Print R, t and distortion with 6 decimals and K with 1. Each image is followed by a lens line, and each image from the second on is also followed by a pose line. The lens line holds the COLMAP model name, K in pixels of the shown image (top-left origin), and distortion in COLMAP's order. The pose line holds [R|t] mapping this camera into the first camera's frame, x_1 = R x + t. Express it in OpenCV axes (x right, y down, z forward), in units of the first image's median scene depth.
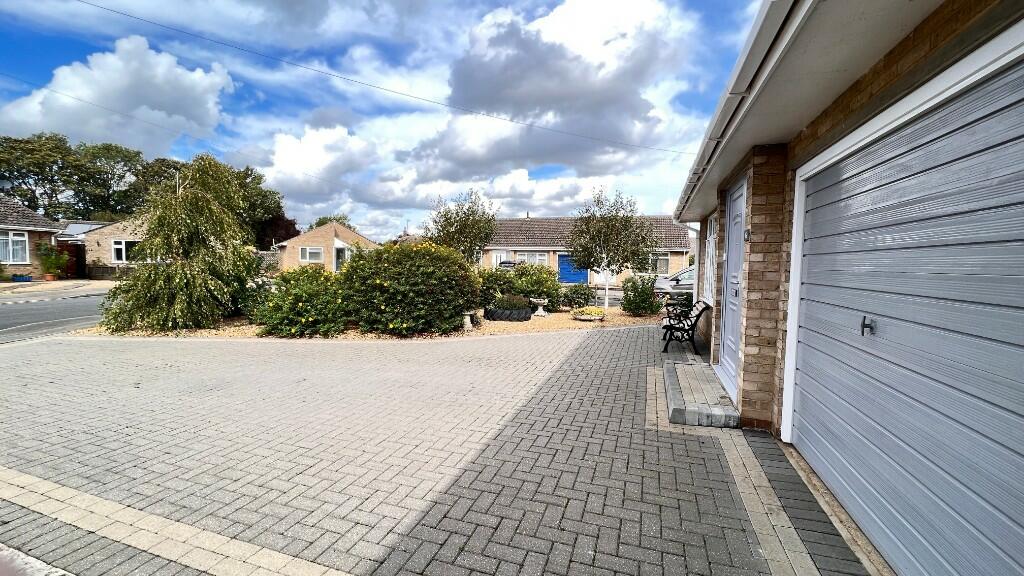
lens RADIAL K [[409.4, 0, 515.4], [0, 409.4, 283.6], [0, 0, 1]] dist [-0.000340, -0.000743]
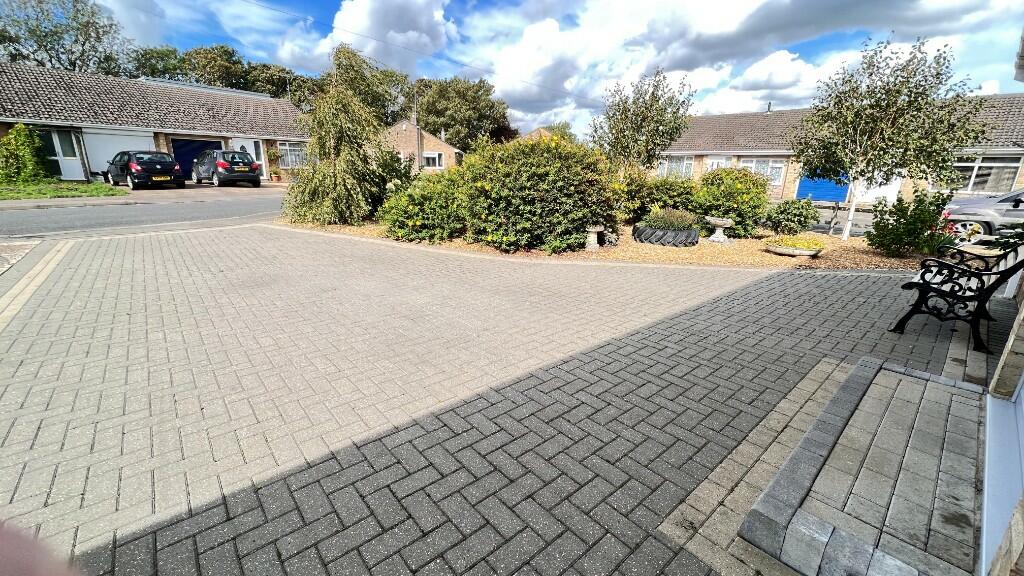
lens RADIAL K [[409.4, 0, 507.5], [0, 409.4, 292.4], [0, 0, 1]] dist [-0.000340, -0.000743]
pose [[0.862308, 0.149872, -0.483698, 0.146389], [-0.034536, 0.970381, 0.239100, 0.007752], [0.505206, -0.189472, 0.841943, 0.253435]]
